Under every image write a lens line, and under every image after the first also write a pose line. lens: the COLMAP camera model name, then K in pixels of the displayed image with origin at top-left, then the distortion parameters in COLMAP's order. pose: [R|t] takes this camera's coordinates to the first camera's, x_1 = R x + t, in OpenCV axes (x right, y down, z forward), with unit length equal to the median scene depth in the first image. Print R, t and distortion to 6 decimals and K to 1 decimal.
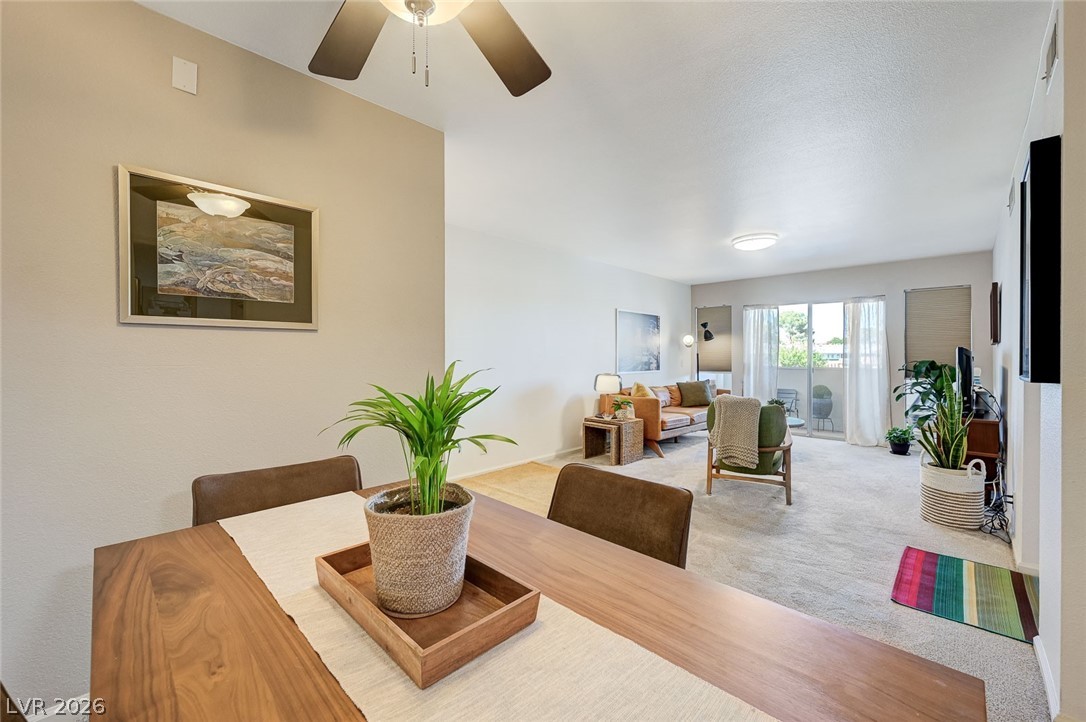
lens RADIAL K [[436.0, 0, 545.5], [0, 436.0, 352.7], [0, 0, 1]] dist [0.000396, 0.000171]
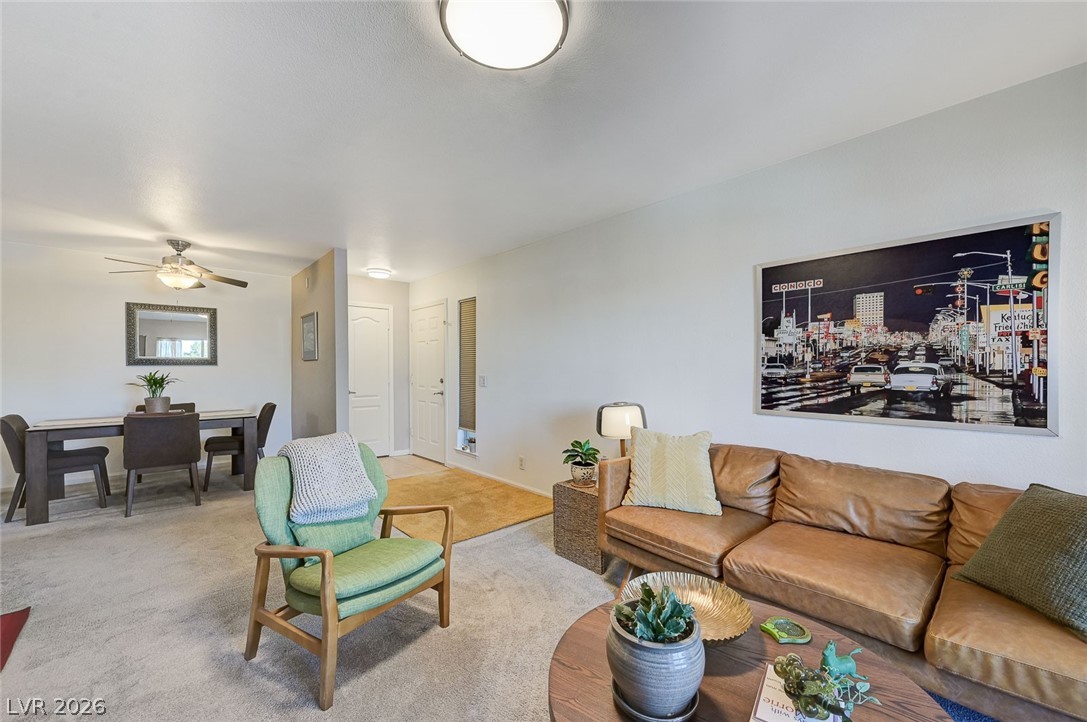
lens RADIAL K [[433.4, 0, 548.3], [0, 433.4, 372.8], [0, 0, 1]] dist [-0.000562, 0.000160]
pose [[-0.065762, 0.007040, -0.997811, 0.642649], [0.003640, 0.999970, 0.006815, 0.004530], [0.997829, -0.003184, -0.065786, 0.854837]]
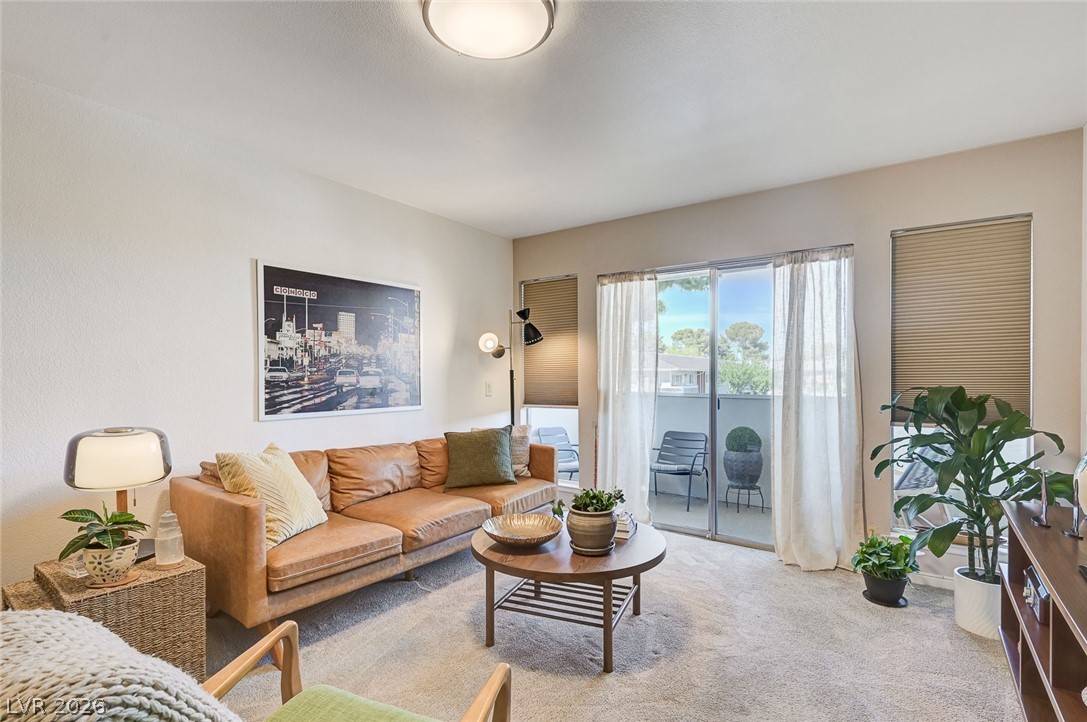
lens RADIAL K [[521.7, 0, 550.2], [0, 521.7, 374.2], [0, 0, 1]] dist [0.002308, 0.000522]
pose [[0.988353, -0.001367, 0.152175, 0.374176], [0.000271, 0.999974, 0.007222, 0.002634], [-0.152181, -0.007096, 0.988327, 0.497085]]
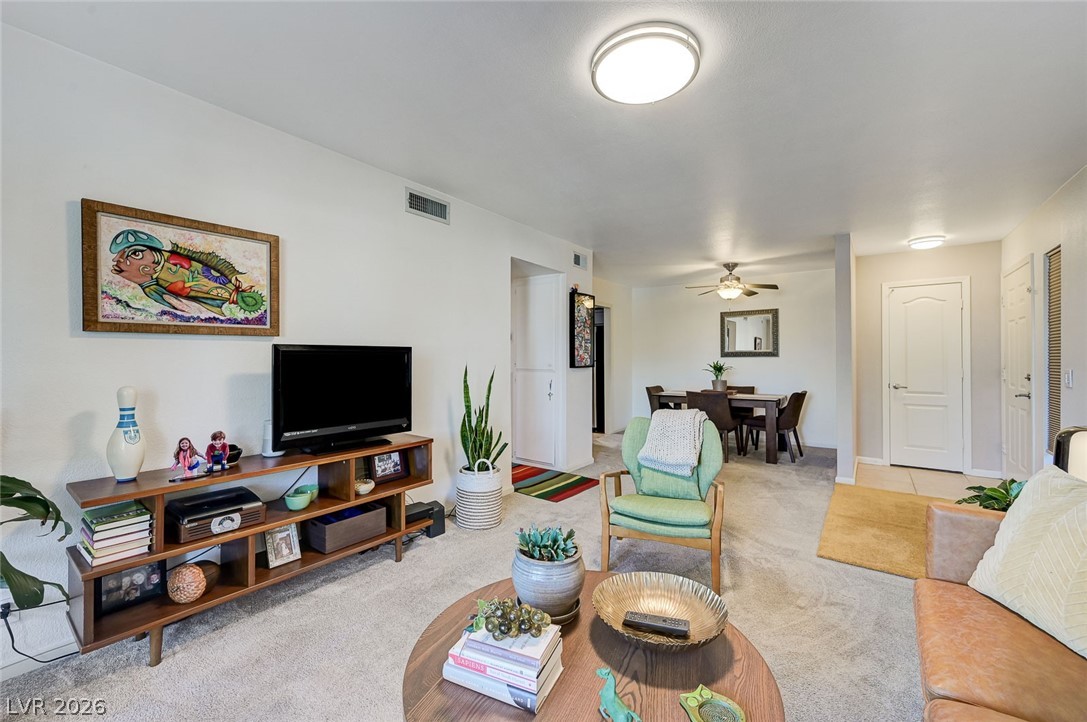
lens RADIAL K [[440.0, 0, 538.3], [0, 440.0, 358.5], [0, 0, 1]] dist [0.000333, 0.000032]
pose [[-0.992305, -0.003527, -0.123764, 0.502378], [-0.002549, 0.999964, -0.008067, 0.007542], [0.123788, -0.007689, -0.992279, 1.113712]]
